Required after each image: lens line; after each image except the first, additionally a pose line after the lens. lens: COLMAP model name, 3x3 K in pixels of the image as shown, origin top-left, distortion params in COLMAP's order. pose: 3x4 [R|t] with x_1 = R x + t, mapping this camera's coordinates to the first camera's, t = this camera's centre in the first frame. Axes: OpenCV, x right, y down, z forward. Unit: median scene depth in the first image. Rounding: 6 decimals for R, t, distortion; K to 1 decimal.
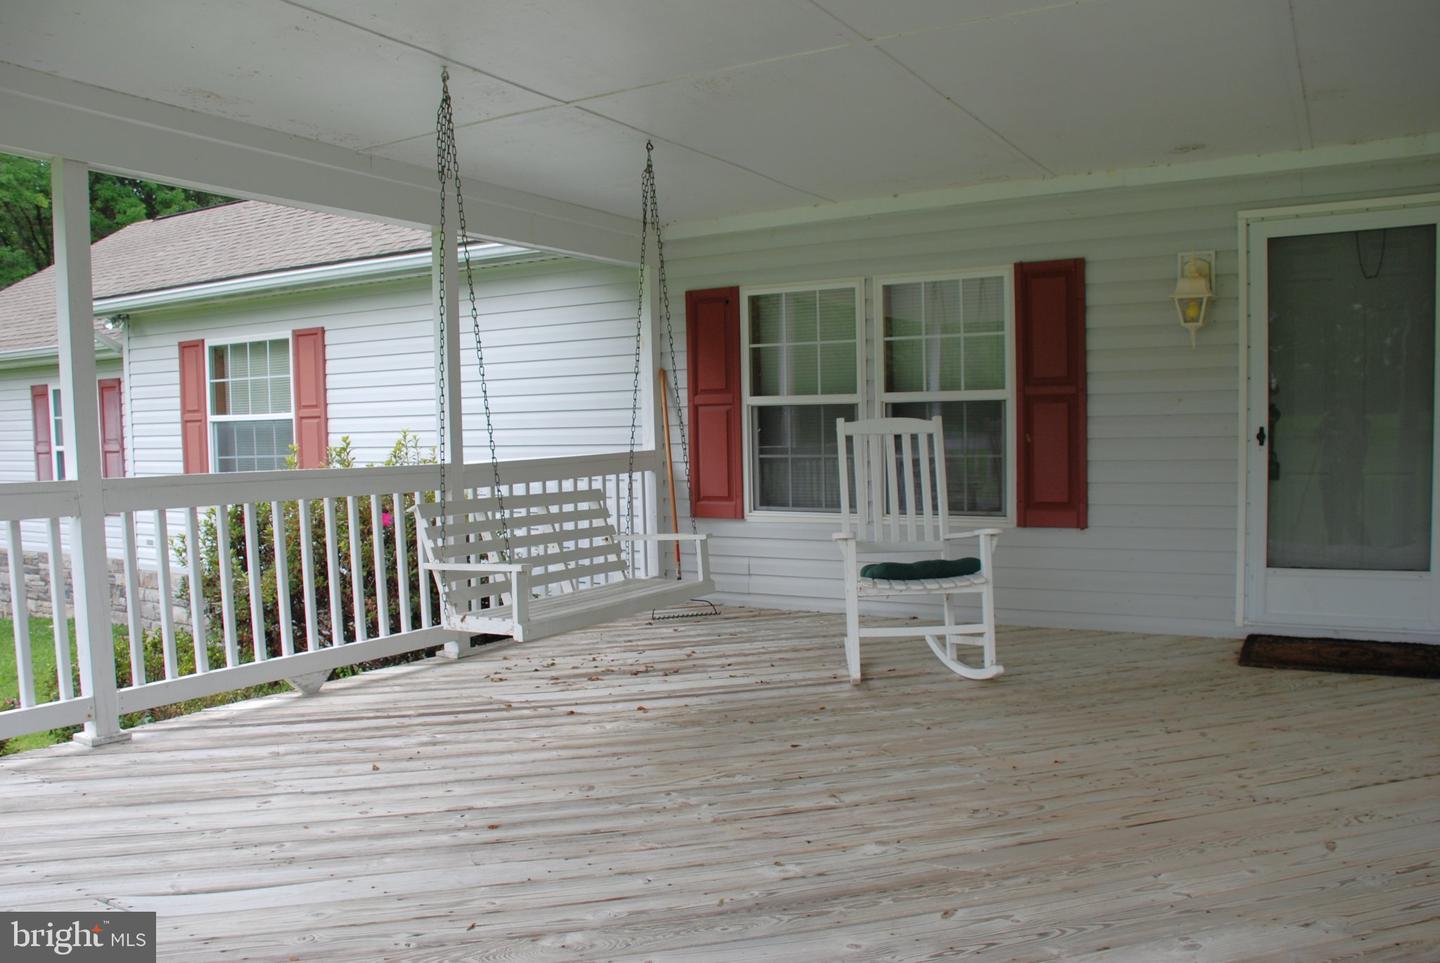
lens RADIAL K [[1133.5, 0, 718.6], [0, 1133.5, 503.6], [0, 0, 1]] dist [-0.120124, 0.002310]
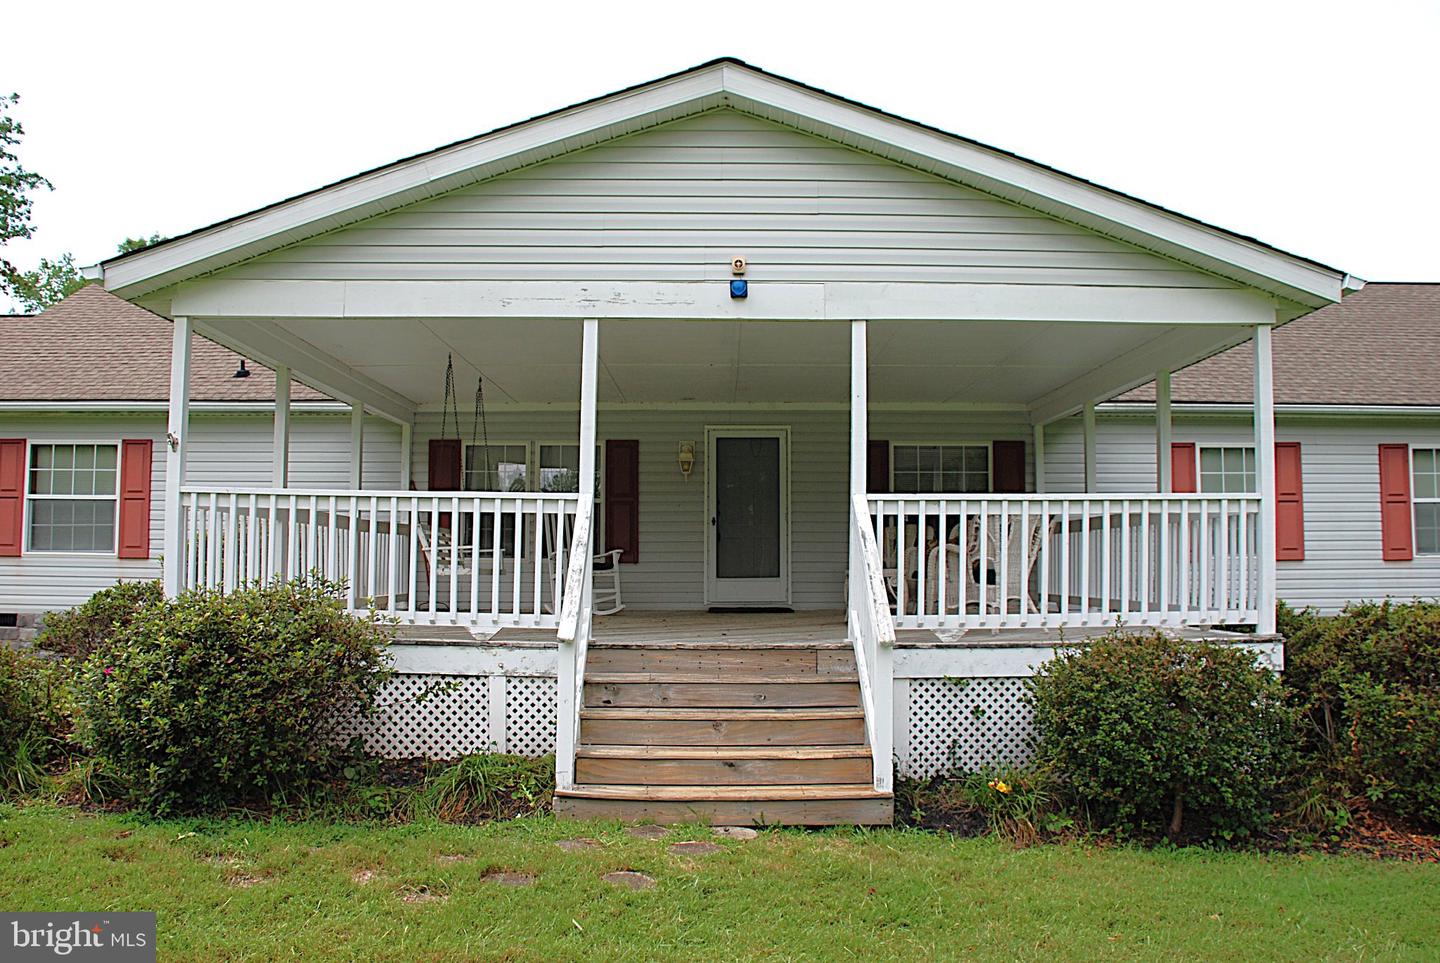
lens RADIAL K [[1133.5, 0, 718.6], [0, 1133.5, 503.6], [0, 0, 1]] dist [-0.120124, 0.002310]
pose [[0.867854, 0.055443, 0.493716, -0.632508], [0.010206, 0.991554, -0.129290, 0.195390], [-0.496715, 0.117243, 0.859959, -0.992533]]
